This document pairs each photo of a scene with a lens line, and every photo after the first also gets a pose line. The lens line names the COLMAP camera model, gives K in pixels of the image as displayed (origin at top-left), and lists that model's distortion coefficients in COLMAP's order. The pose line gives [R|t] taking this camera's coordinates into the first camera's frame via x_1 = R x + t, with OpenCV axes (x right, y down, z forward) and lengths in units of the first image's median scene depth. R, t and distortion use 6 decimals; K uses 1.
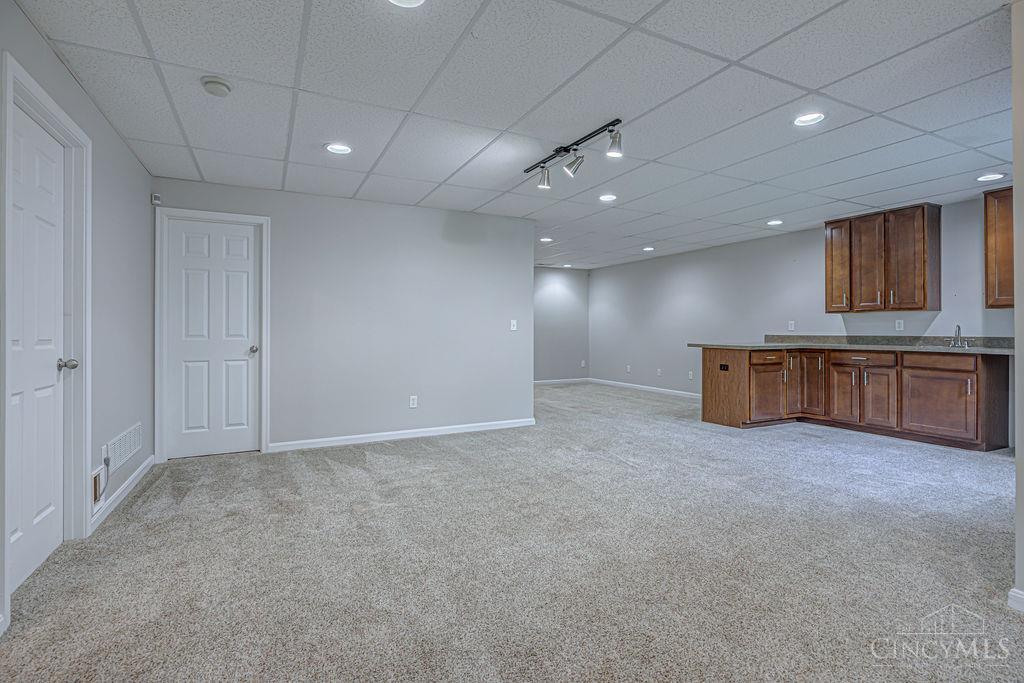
lens RADIAL K [[484.9, 0, 519.1], [0, 484.9, 327.0], [0, 0, 1]] dist [-0.004821, -0.000621]
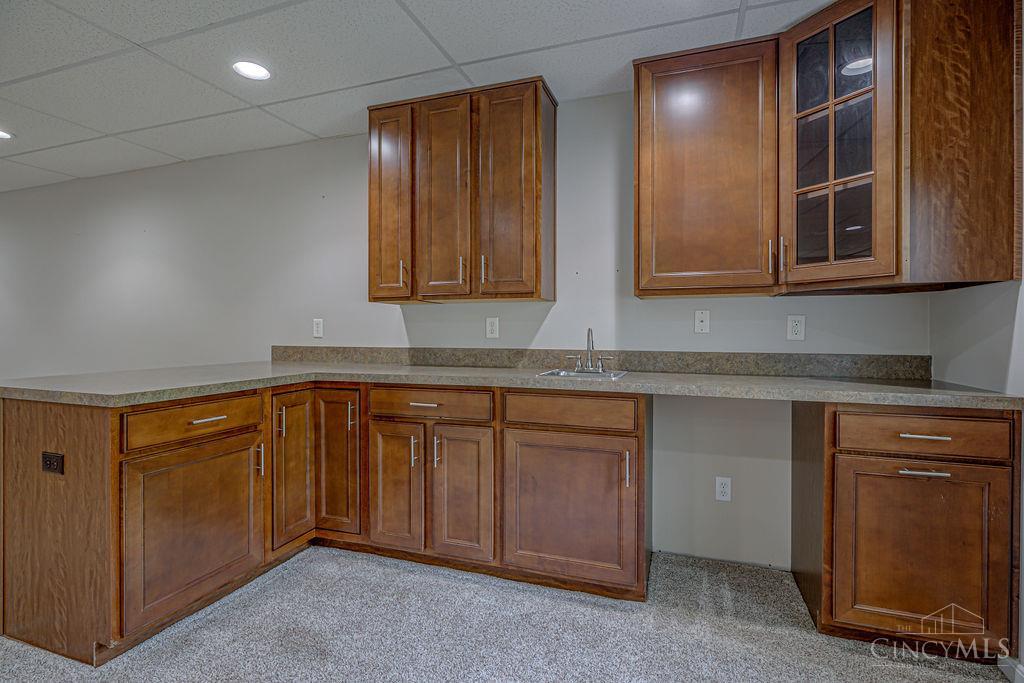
lens RADIAL K [[484.9, 0, 513.7], [0, 484.9, 335.1], [0, 0, 1]] dist [-0.004821, -0.000621]
pose [[0.729856, -0.005618, 0.683578, 0.449032], [-0.004539, 0.999904, 0.013064, -0.003091], [-0.683586, -0.012637, 0.729761, 0.607163]]
